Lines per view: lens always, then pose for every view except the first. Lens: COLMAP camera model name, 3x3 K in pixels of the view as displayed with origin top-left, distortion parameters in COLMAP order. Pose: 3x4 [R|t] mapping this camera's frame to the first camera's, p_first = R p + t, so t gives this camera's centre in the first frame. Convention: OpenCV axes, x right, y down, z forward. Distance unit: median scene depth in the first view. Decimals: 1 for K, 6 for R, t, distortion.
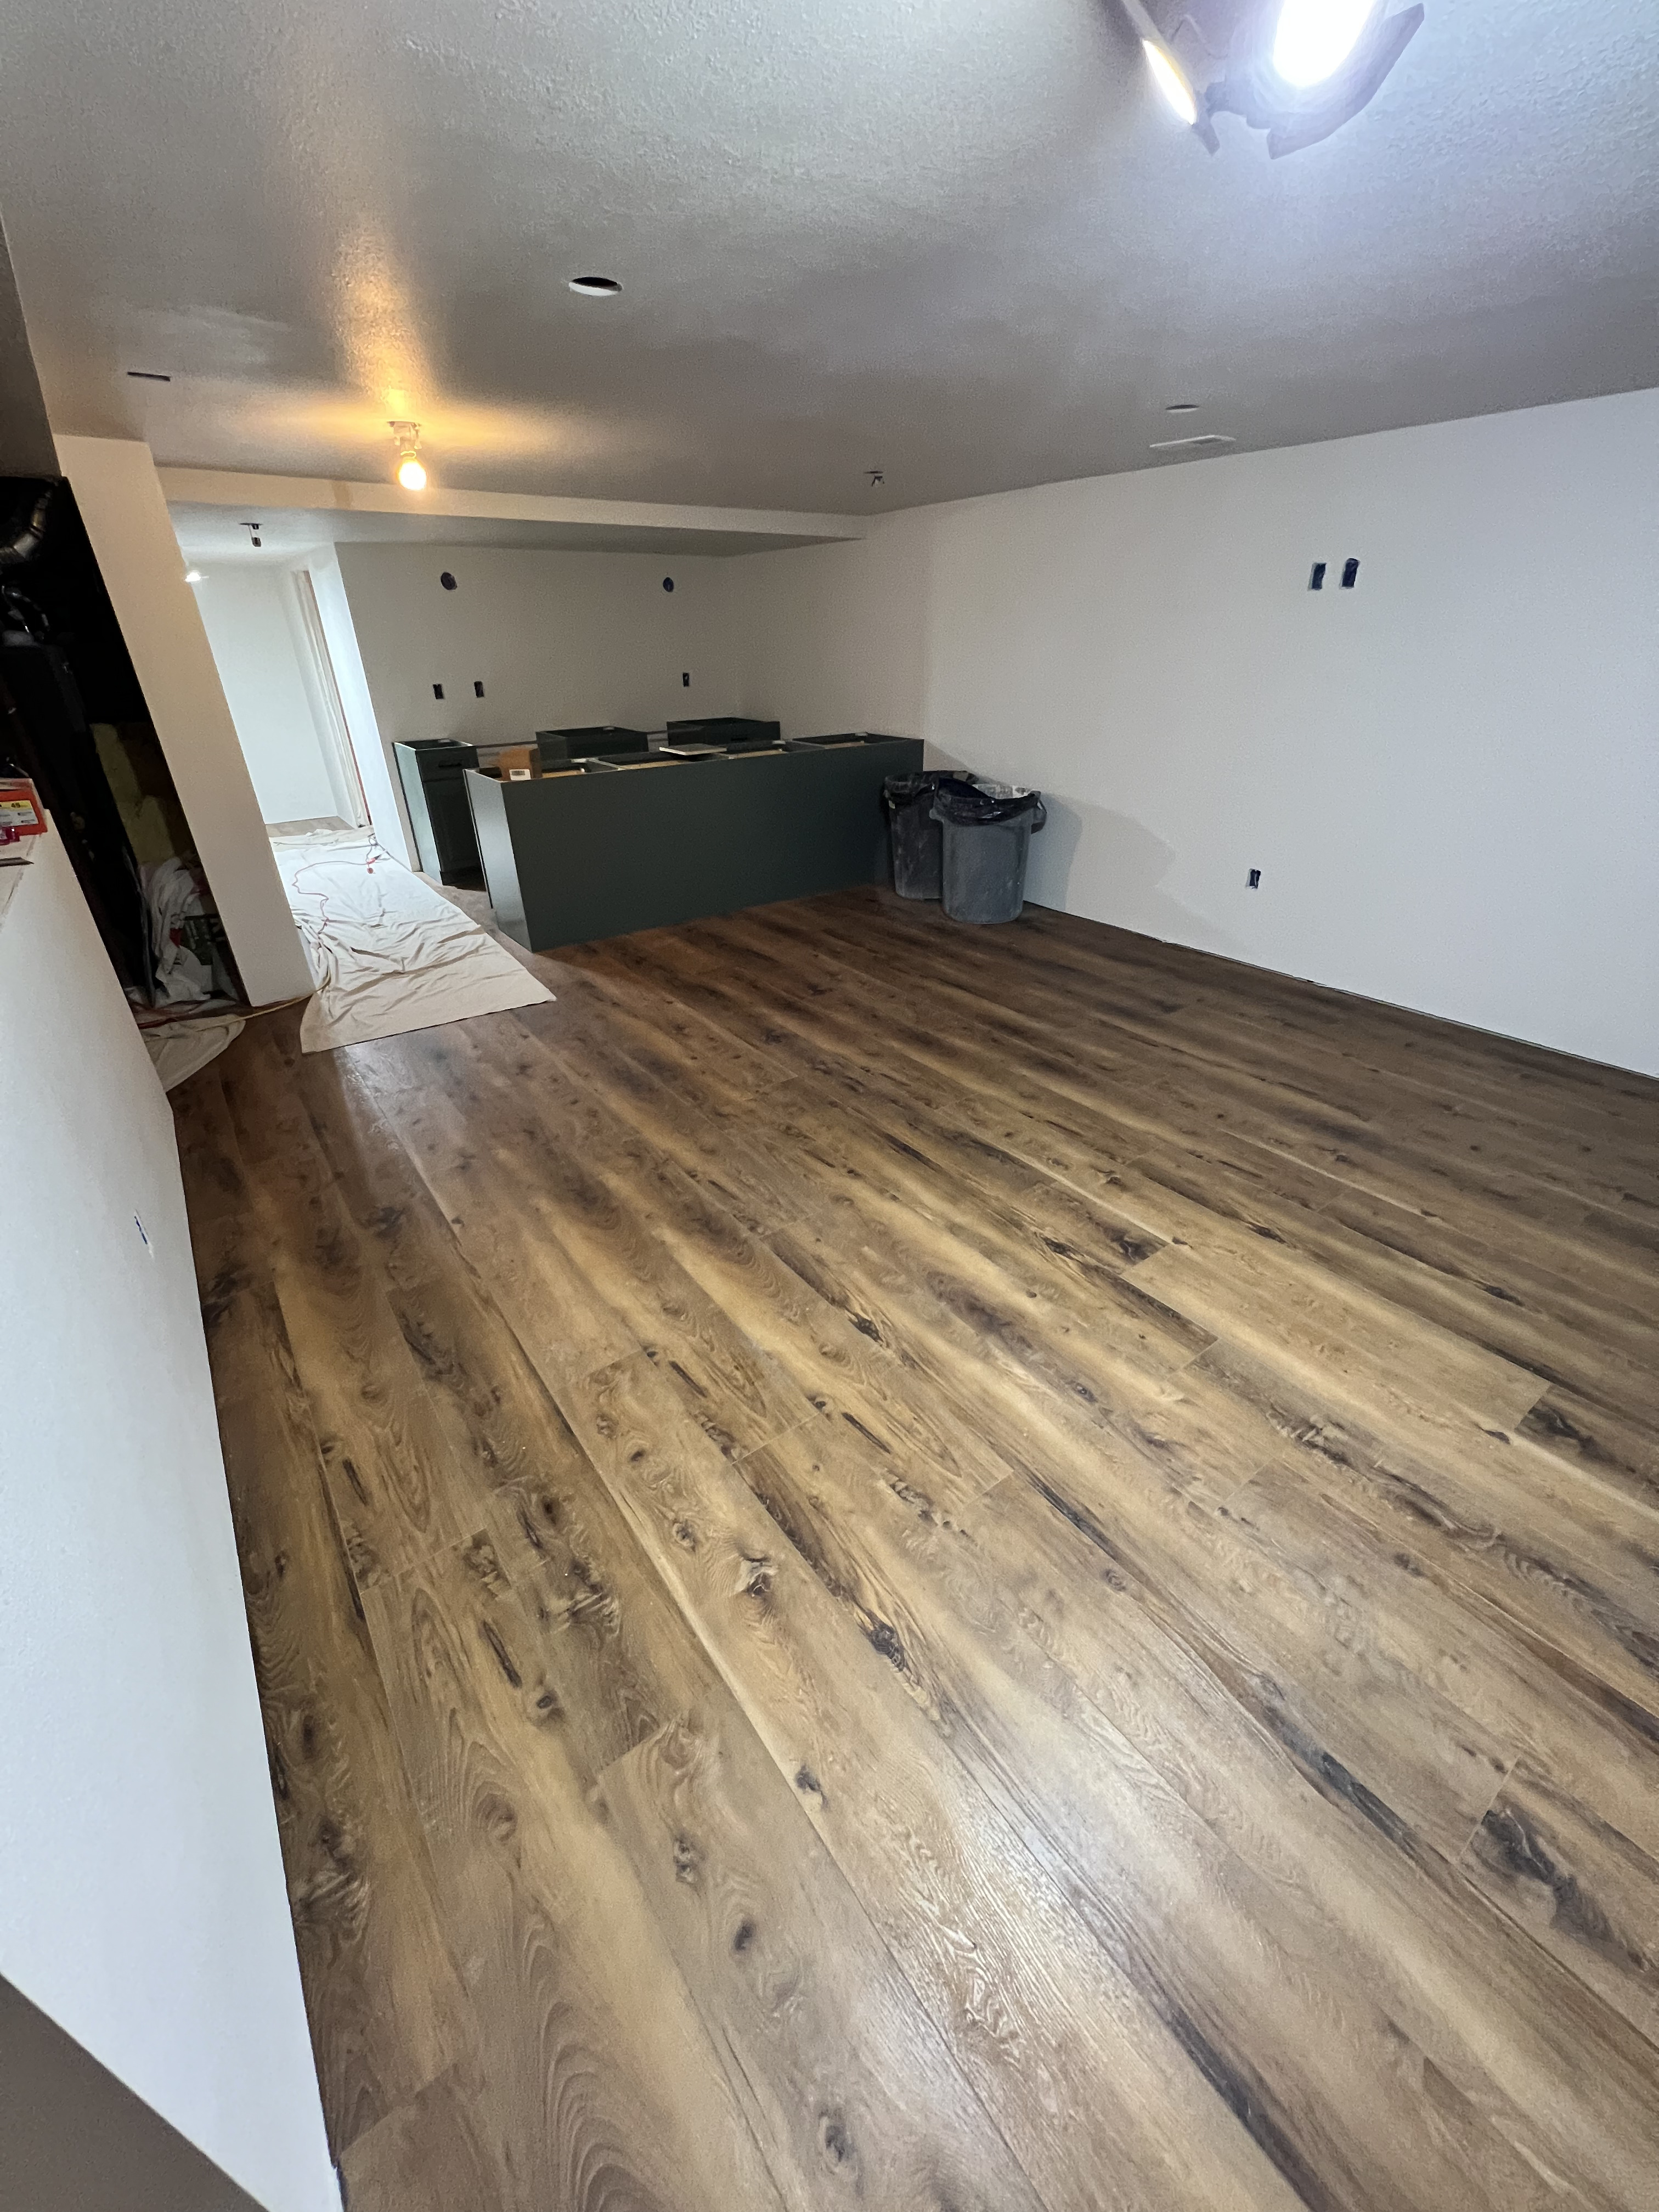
lens RADIAL K [[881.9, 0, 832.5], [0, 881.9, 1100.1], [0, 0, 1]] dist [-0.001945, -0.000109]
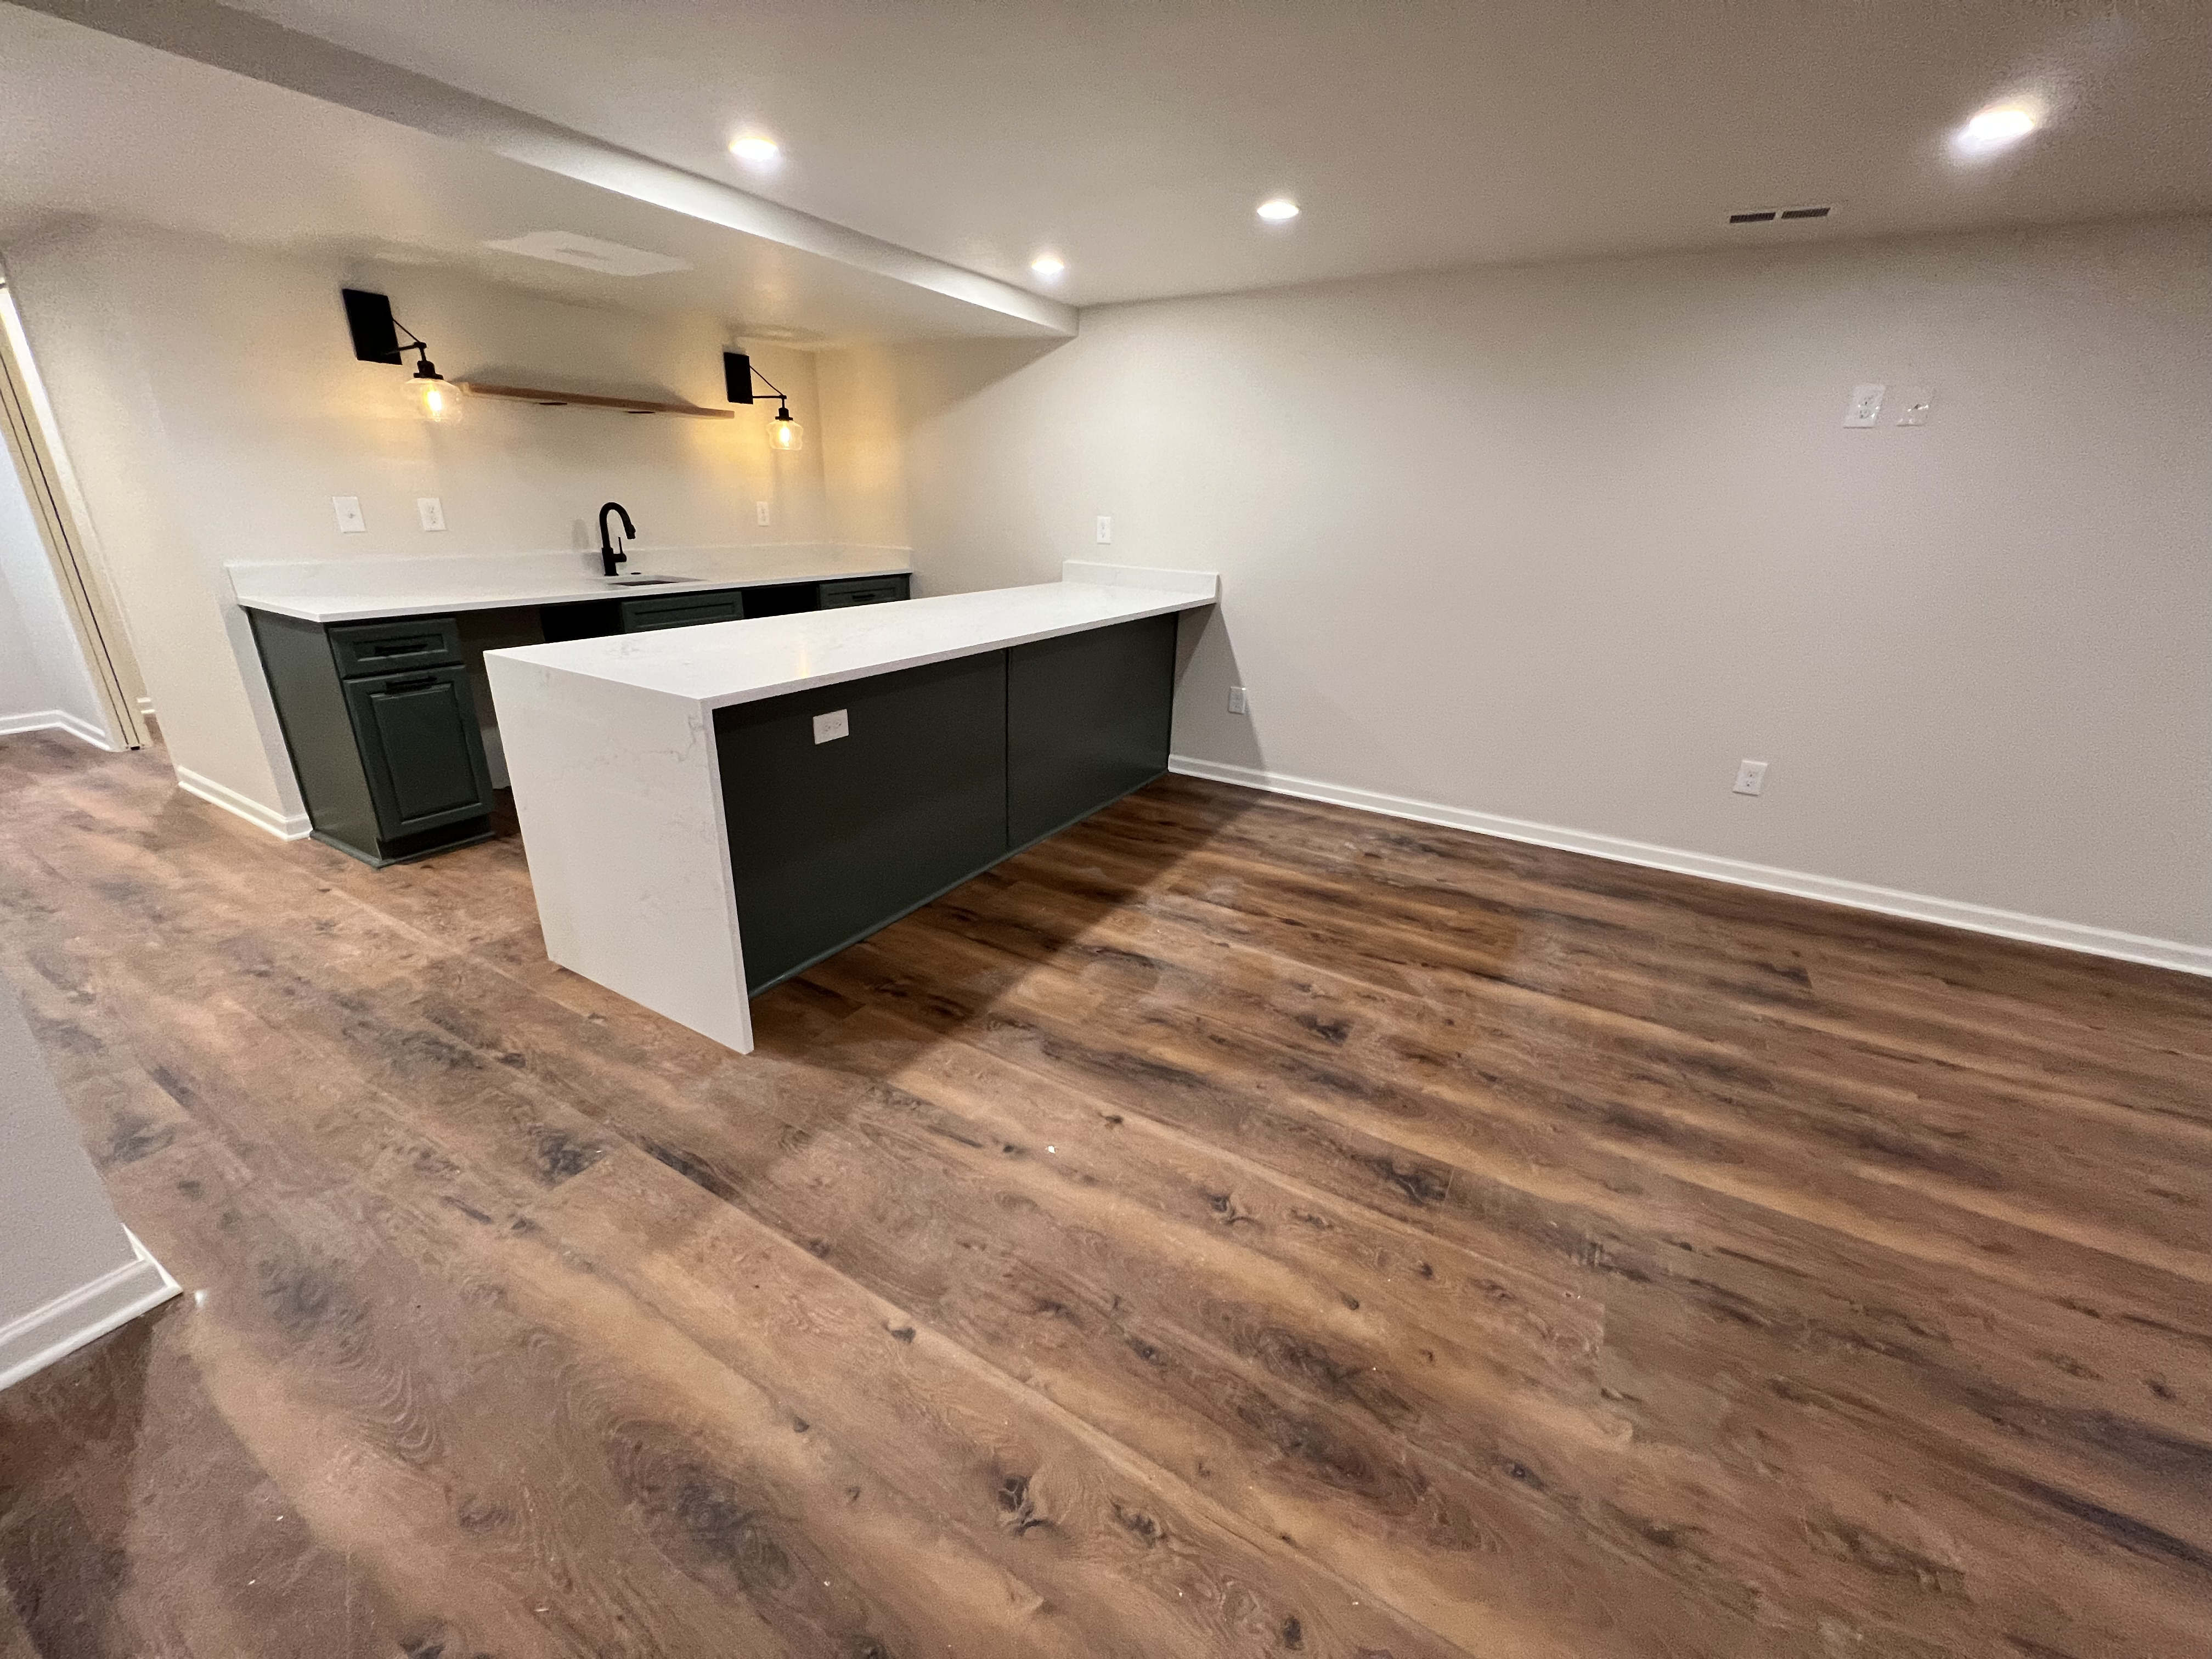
lens RADIAL K [[881.9, 0, 1115.3], [0, 881.9, 825.7], [0, 0, 1]] dist [-0.001945, -0.000109]
pose [[0.915996, -0.101352, 0.388173, -0.397831], [0.148576, 0.984465, -0.093561, -0.250795], [-0.372660, 0.143375, 0.916825, 0.571083]]
